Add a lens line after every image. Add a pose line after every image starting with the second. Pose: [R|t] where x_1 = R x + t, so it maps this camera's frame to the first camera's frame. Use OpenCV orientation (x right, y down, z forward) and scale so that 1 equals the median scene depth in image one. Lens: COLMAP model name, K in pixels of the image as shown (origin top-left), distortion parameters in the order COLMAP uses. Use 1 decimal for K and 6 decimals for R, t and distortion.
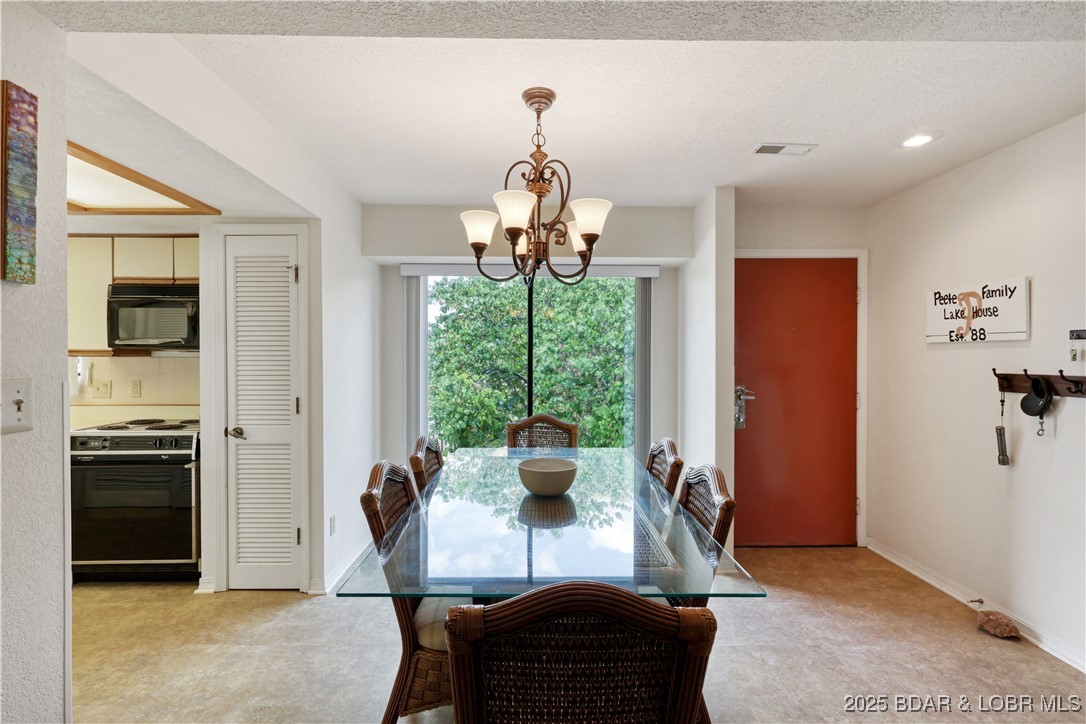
lens RADIAL K [[518.7, 0, 537.7], [0, 518.7, 365.8], [0, 0, 1]] dist [0.005692, -0.001030]
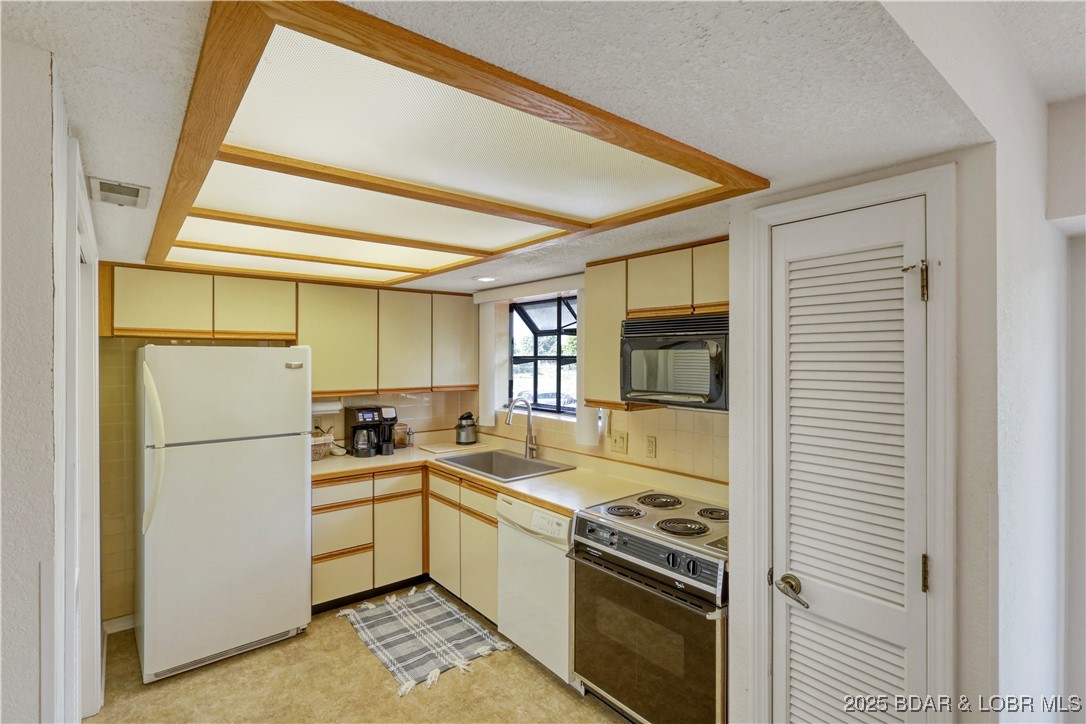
lens RADIAL K [[518.7, 0, 546.8], [0, 518.7, 362.3], [0, 0, 1]] dist [0.005692, -0.001030]
pose [[0.635986, 0.008070, -0.771659, -0.319096], [-0.006761, 0.999965, 0.004885, -0.104643], [0.771671, 0.002111, 0.636018, 0.452234]]
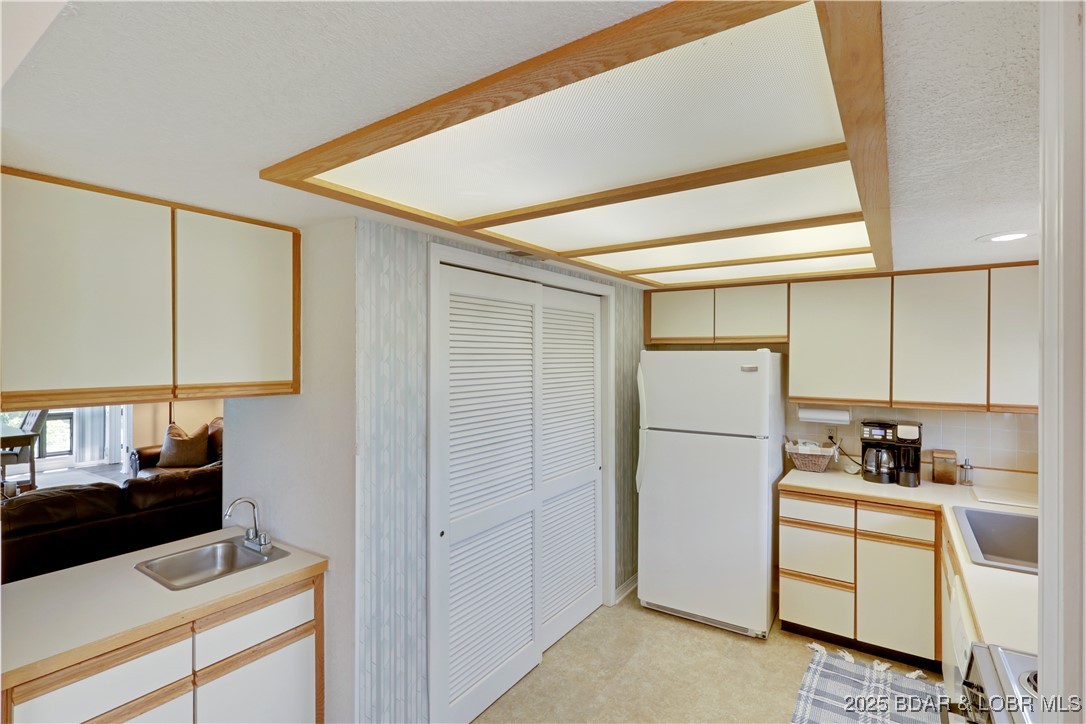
lens RADIAL K [[518.7, 0, 536.8], [0, 518.7, 363.0], [0, 0, 1]] dist [0.005692, -0.001030]
pose [[-0.561704, 0.006631, -0.827312, -0.331190], [-0.009003, 0.999860, 0.014126, -0.111933], [0.827289, 0.015383, -0.561566, 0.936537]]
